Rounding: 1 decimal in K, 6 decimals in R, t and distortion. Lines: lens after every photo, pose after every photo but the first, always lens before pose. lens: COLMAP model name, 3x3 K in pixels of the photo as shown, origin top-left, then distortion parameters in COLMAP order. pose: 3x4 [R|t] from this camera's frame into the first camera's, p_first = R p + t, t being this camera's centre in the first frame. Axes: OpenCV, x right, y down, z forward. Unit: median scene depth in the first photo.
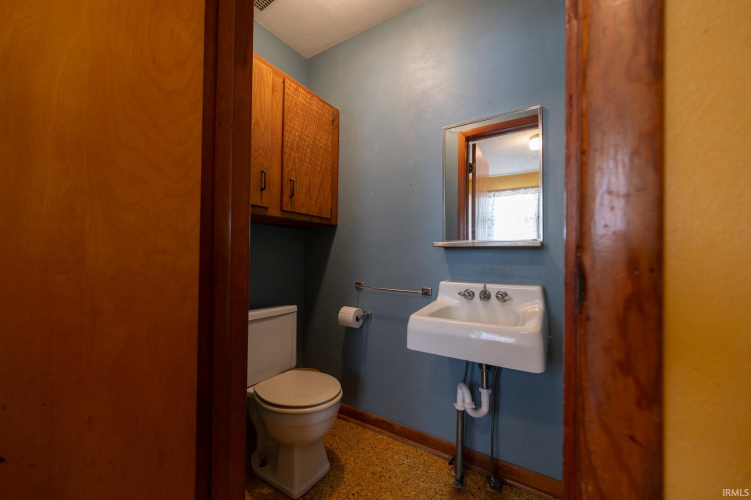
lens RADIAL K [[294.1, 0, 375.9], [0, 294.1, 253.0], [0, 0, 1]] dist [0.000494, 0.000052]
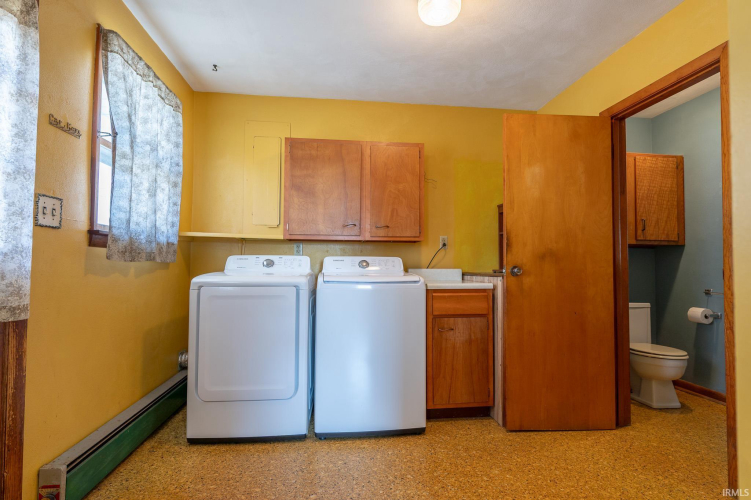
lens RADIAL K [[370.1, 0, 375.4], [0, 370.1, 252.1], [0, 0, 1]] dist [-0.001248, -0.000454]
pose [[0.633007, -0.037418, -0.773241, 0.297893], [0.010787, 0.999161, -0.039520, -0.014892], [0.774071, 0.016676, 0.632879, -1.227420]]
